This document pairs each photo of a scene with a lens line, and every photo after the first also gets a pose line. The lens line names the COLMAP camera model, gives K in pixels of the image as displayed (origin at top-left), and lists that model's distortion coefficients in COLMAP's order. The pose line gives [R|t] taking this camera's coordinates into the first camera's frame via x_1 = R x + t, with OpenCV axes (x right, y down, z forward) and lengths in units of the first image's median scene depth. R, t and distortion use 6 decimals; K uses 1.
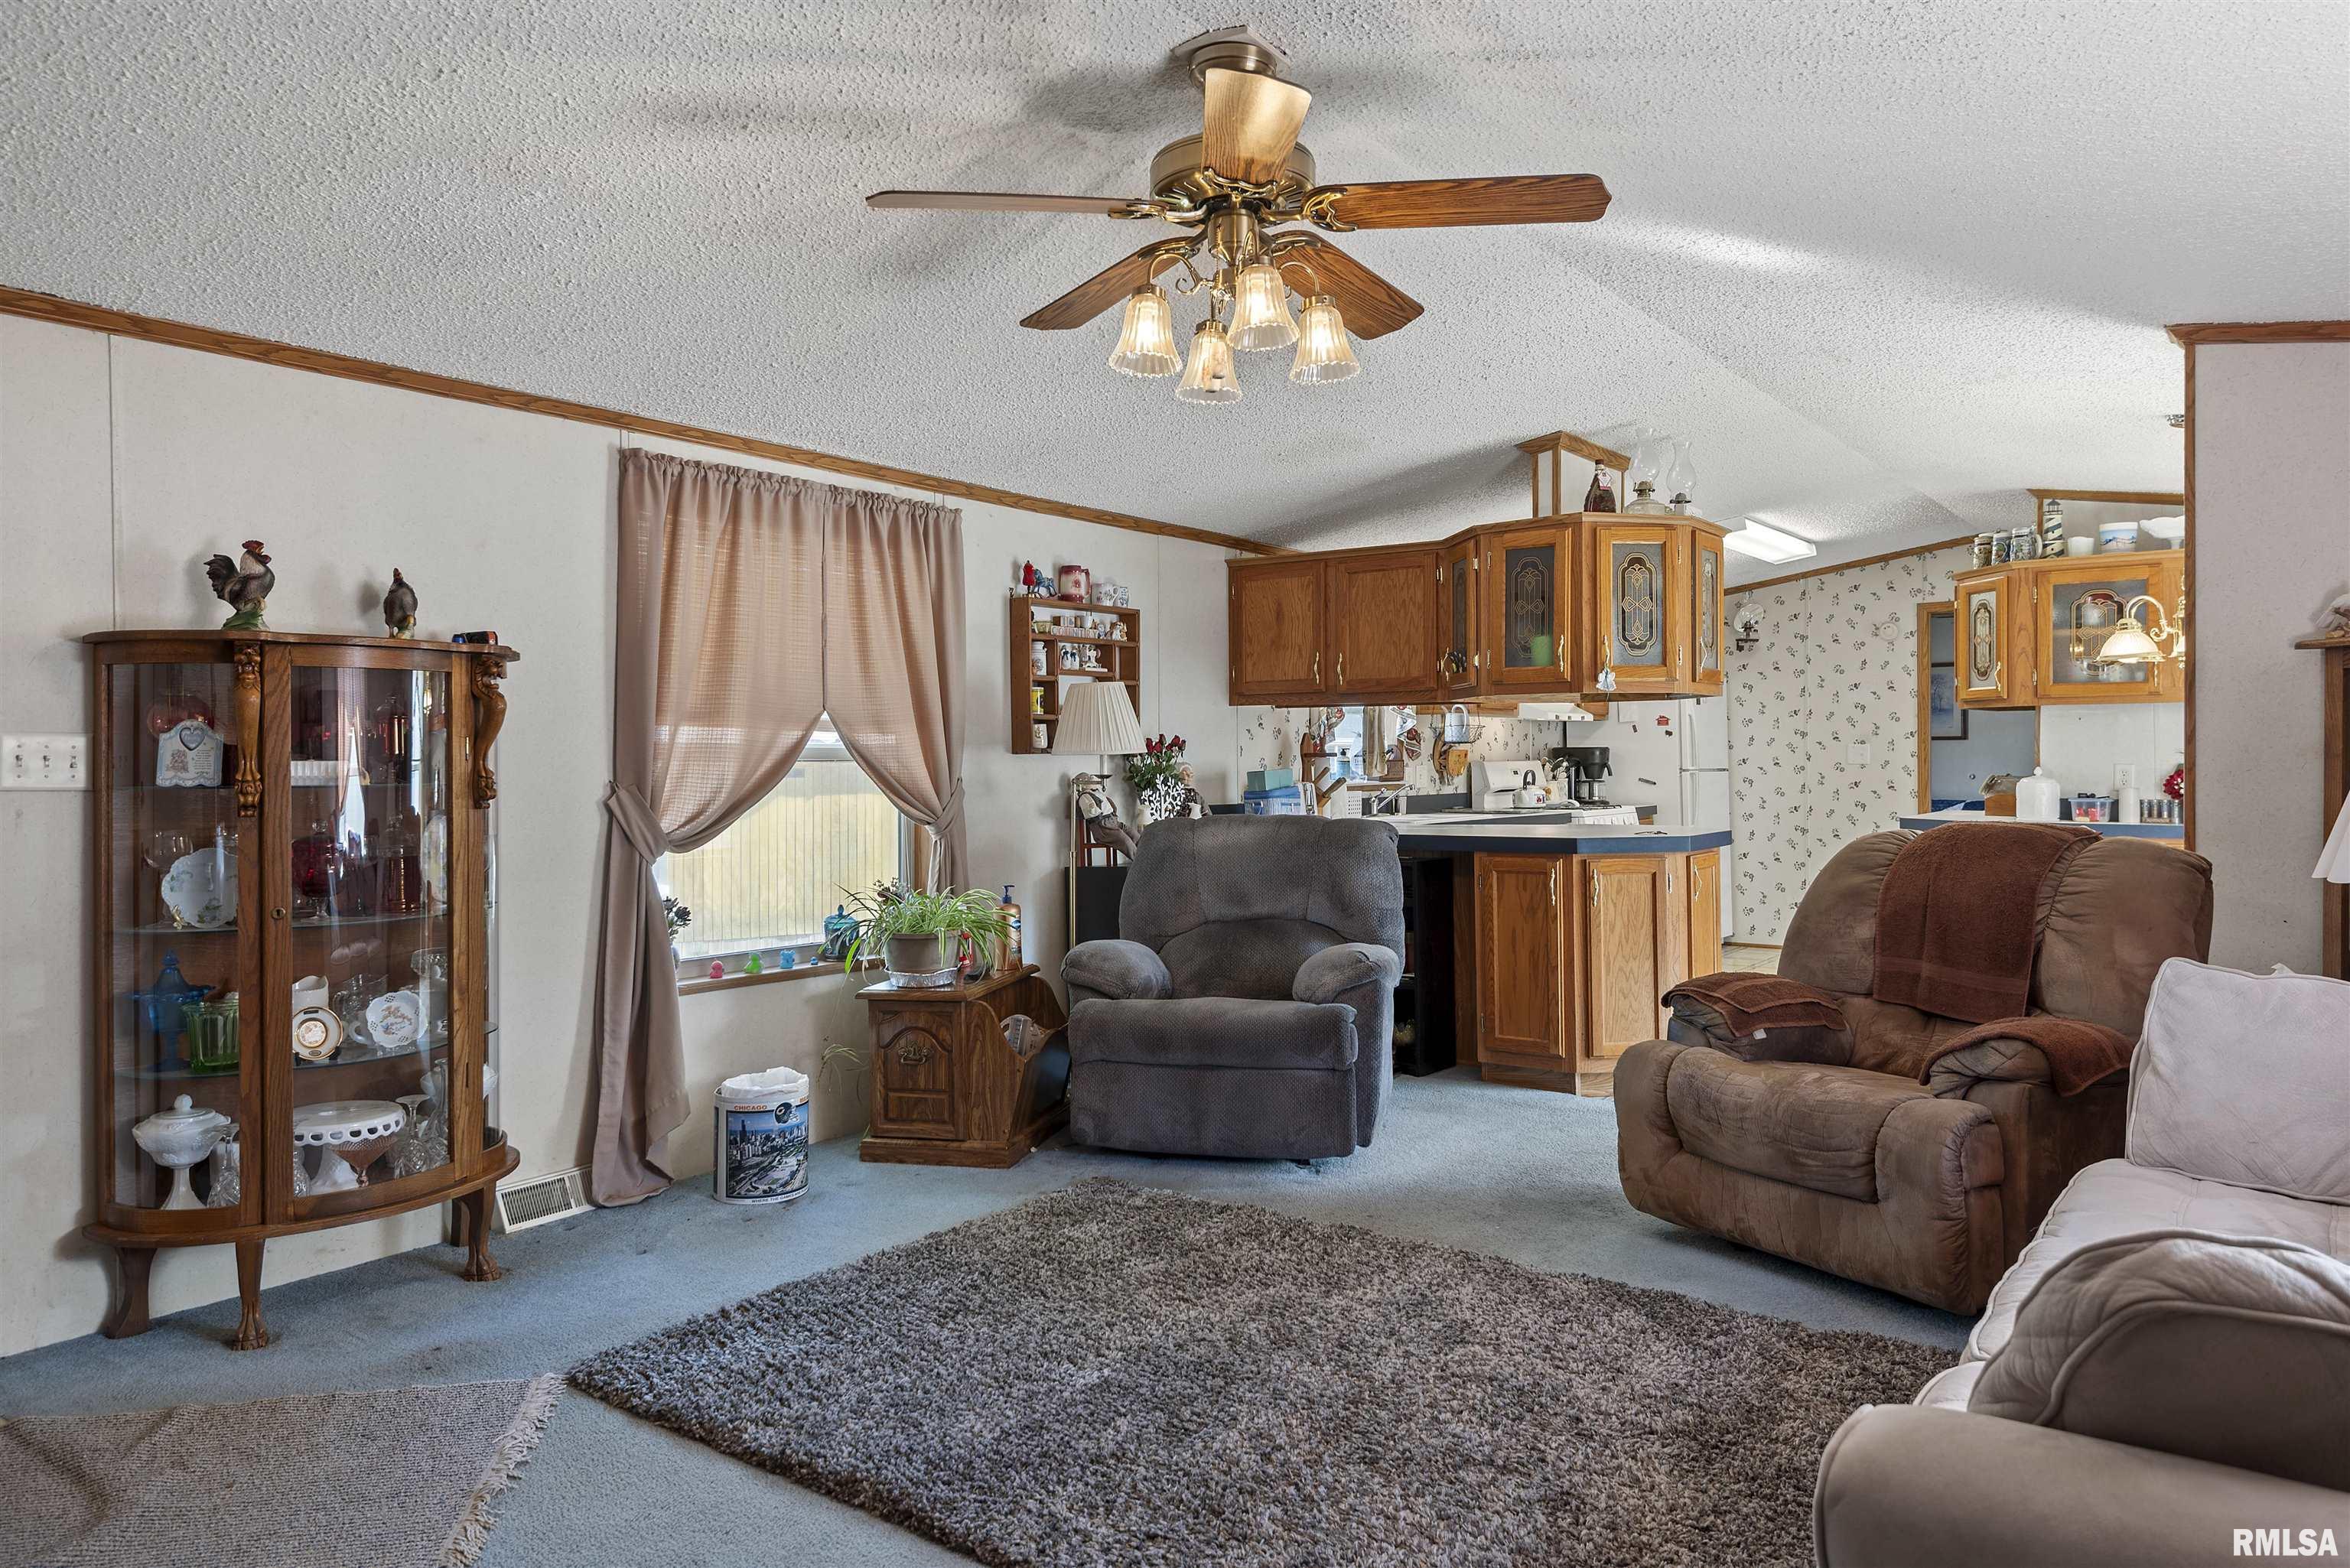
lens RADIAL K [[1481.0, 0, 1175.0], [0, 1481.0, 784.0], [0, 0, 1]] dist [-0.001507, 0.001375]
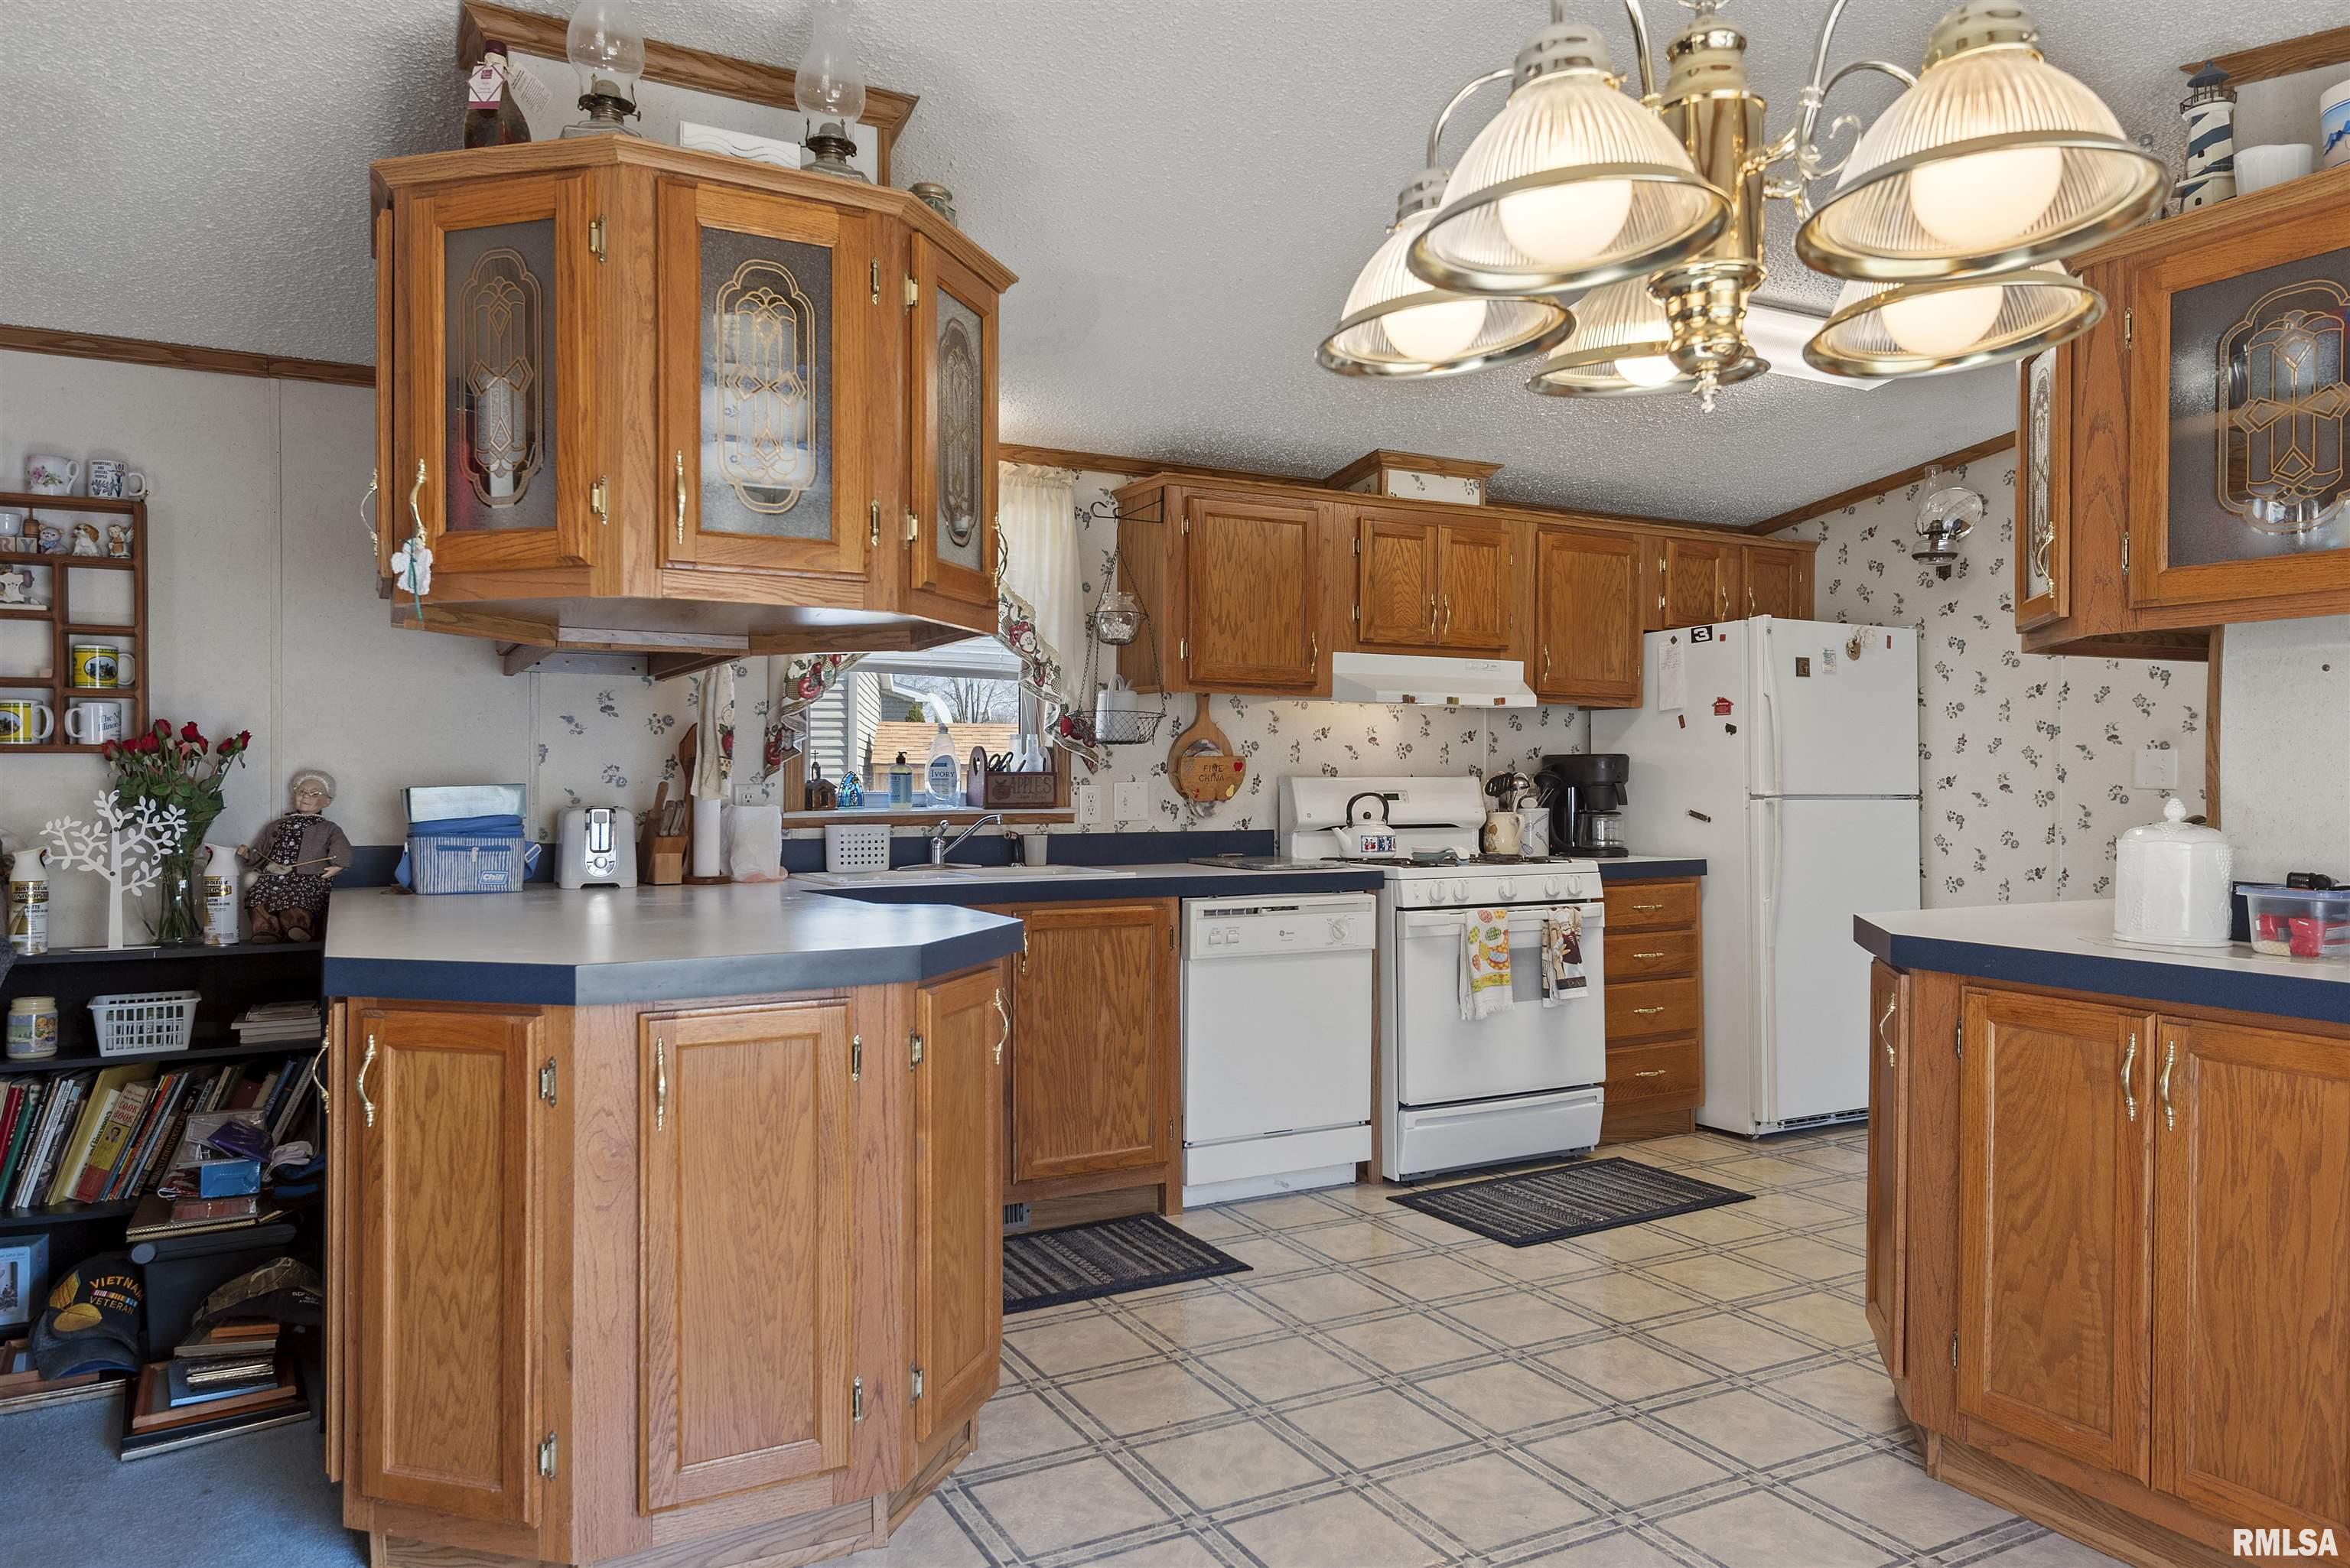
lens RADIAL K [[1481.0, 0, 1175.0], [0, 1481.0, 784.0], [0, 0, 1]] dist [-0.001507, 0.001375]
pose [[0.908185, 0.010009, -0.418450, 0.372475], [-0.014362, 0.999871, -0.007253, -0.006832], [0.418324, 0.012597, 0.908211, 0.410280]]
